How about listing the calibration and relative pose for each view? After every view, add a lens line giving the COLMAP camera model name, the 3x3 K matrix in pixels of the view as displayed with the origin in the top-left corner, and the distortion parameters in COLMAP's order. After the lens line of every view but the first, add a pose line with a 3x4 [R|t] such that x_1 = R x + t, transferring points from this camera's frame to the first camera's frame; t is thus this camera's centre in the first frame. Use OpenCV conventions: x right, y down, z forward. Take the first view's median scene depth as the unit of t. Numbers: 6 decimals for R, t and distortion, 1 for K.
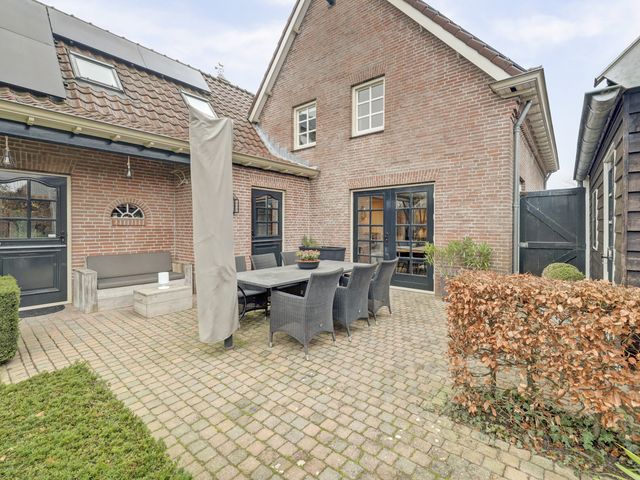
lens RADIAL K [[290.5, 0, 329.9], [0, 290.5, 227.8], [0, 0, 1]] dist [0.001595, 0.000328]
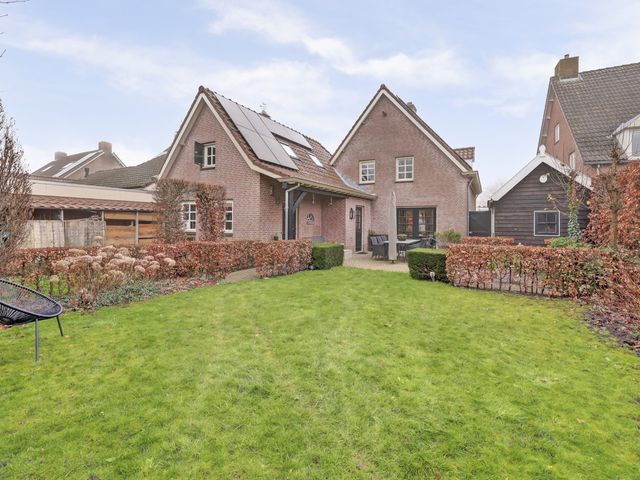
lens RADIAL K [[290.5, 0, 329.9], [0, 290.5, 227.8], [0, 0, 1]] dist [0.001595, 0.000328]
pose [[0.981456, 0.002489, 0.191669, -0.848197], [-0.006470, 0.999776, 0.020145, -0.020949], [-0.191576, -0.021012, 0.981253, -1.043333]]
